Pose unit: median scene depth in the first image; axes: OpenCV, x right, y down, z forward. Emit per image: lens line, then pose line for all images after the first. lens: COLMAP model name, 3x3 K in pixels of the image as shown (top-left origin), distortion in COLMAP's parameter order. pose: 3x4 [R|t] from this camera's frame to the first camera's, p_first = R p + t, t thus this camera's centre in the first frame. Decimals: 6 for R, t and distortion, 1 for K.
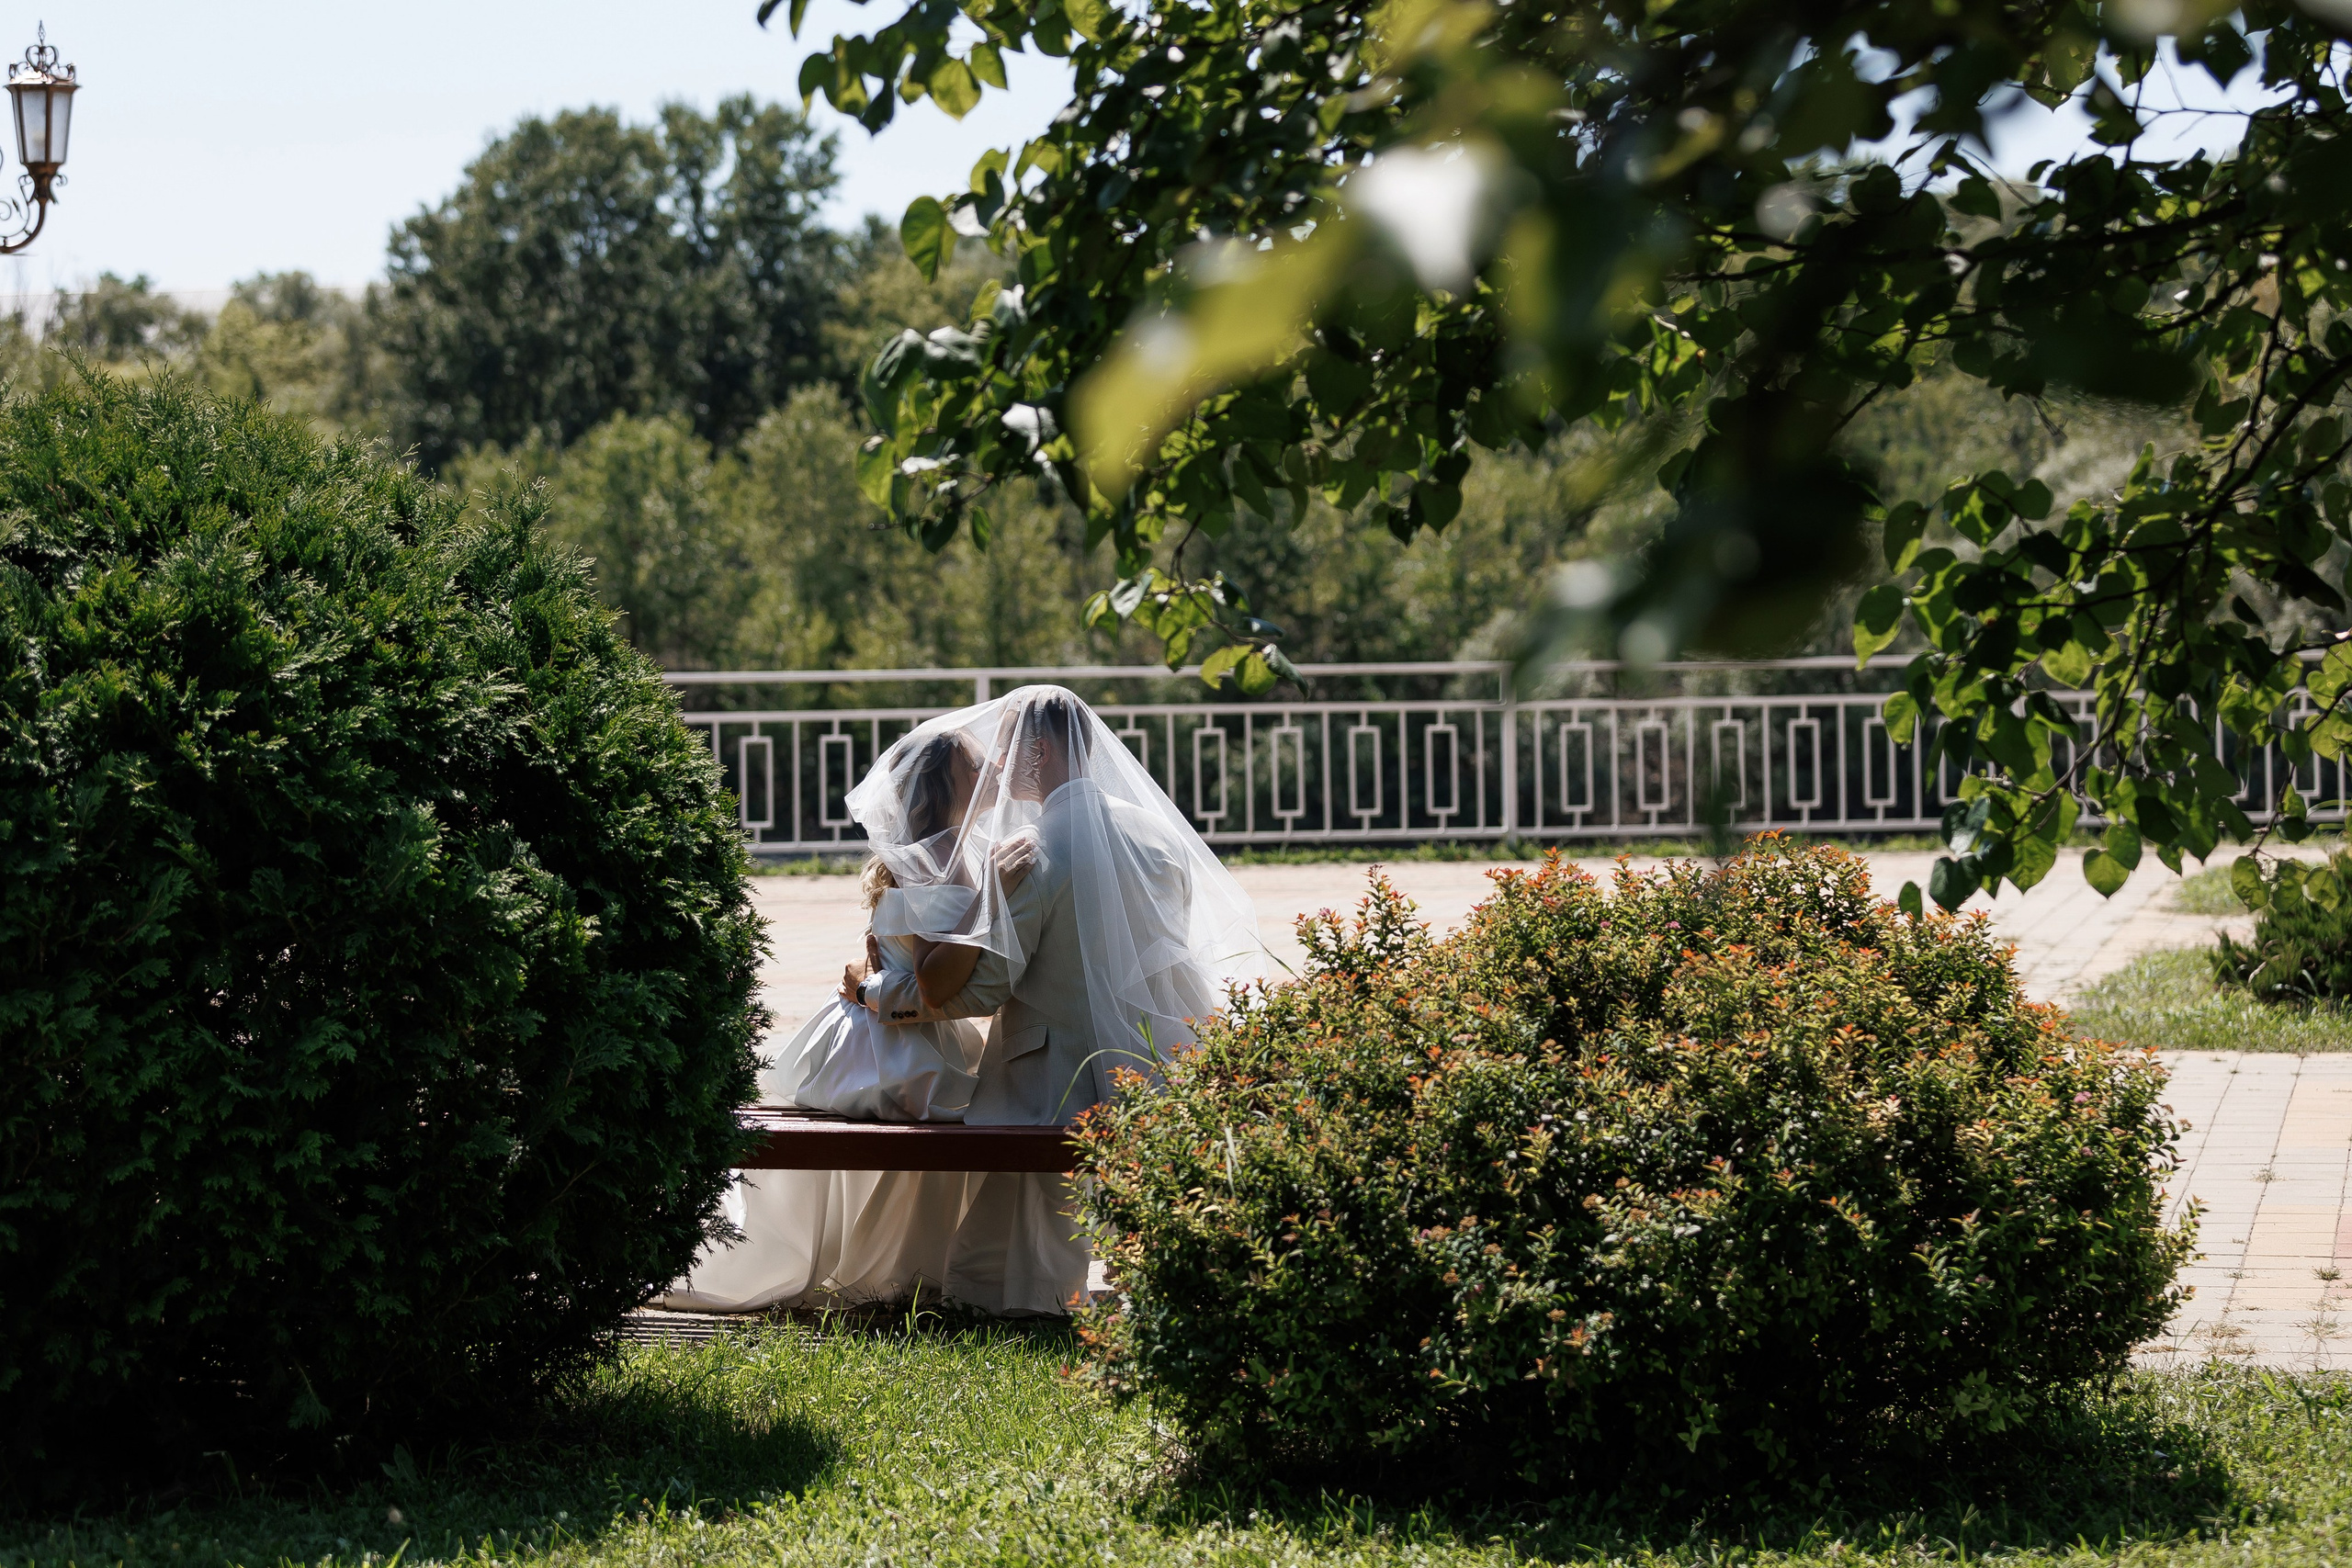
lens RADIAL K [[5298.8, 0, 1176.3], [0, 5298.8, 783.6], [0, 0, 1]] dist [-0.074112, 0.000000]
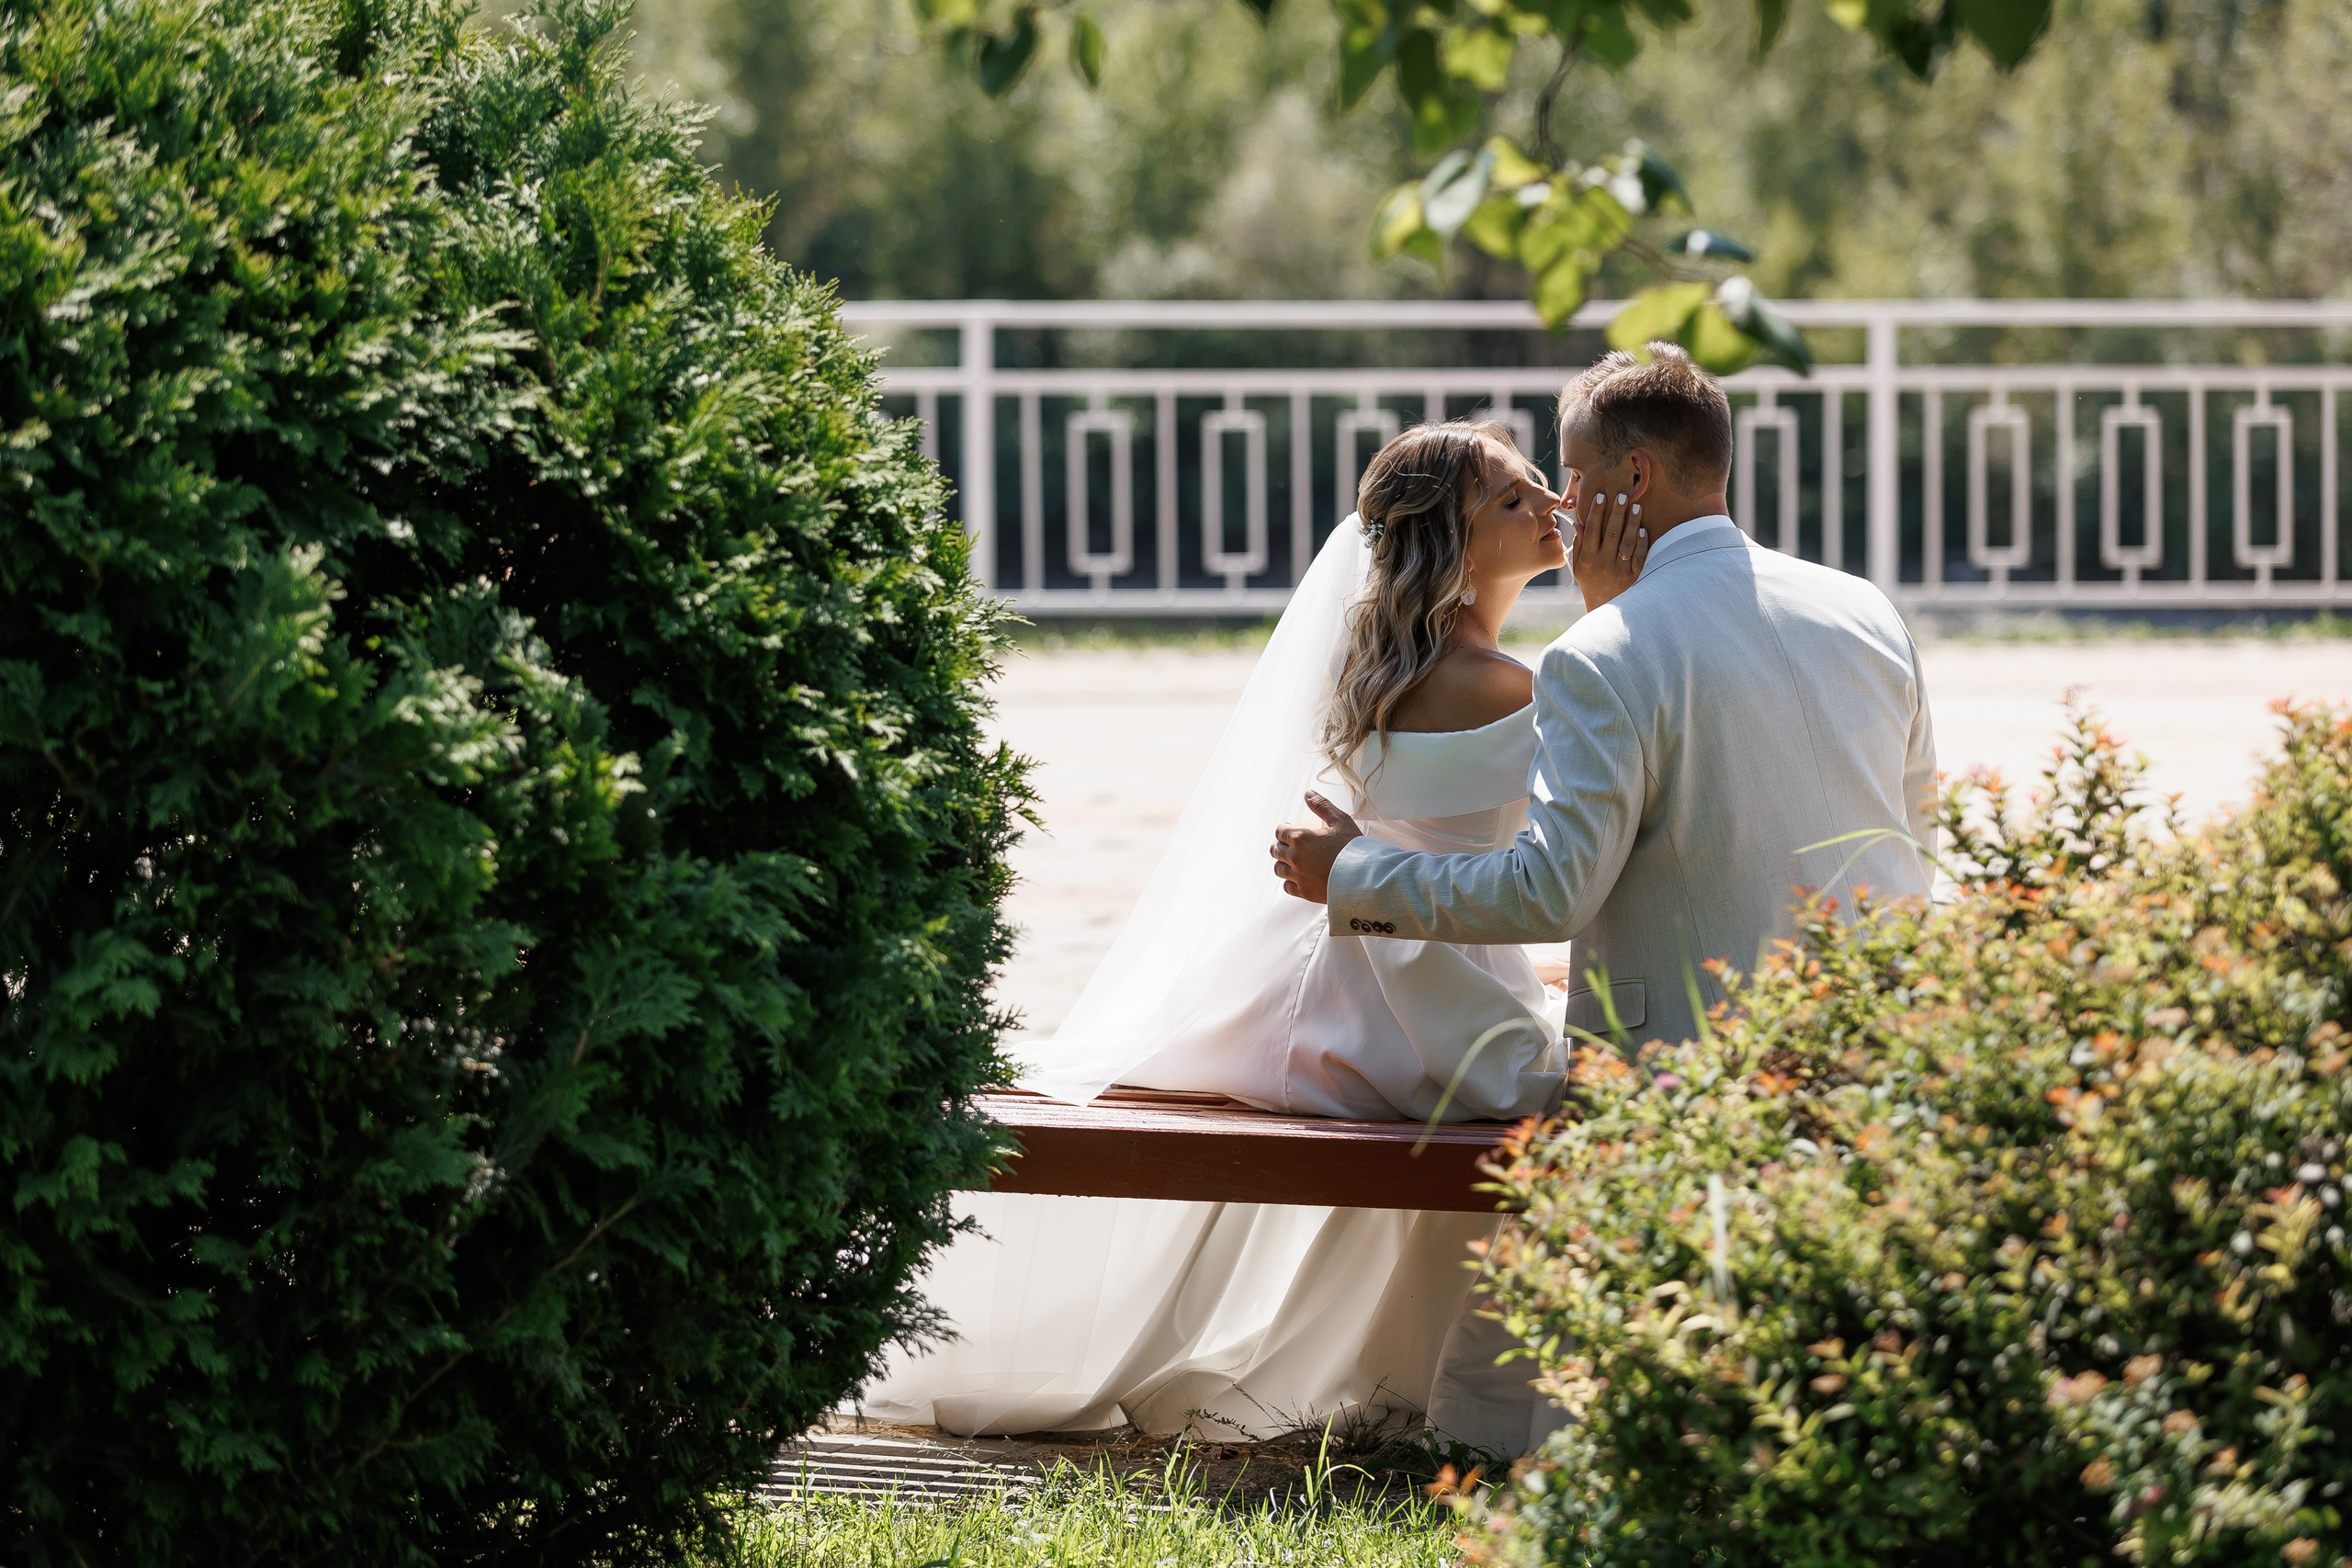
lens RADIAL K [[8550.9, 0, 1175.7], [0, 8550.9, 784.1], [0, 0, 1]] dist [-0.020353, 0.000000]
pose [[0.990275, 0.018614, -0.137876, 0.070313], [-0.013806, 0.999265, 0.035750, -0.004625], [0.138440, -0.033498, 0.989804, 0.129740]]
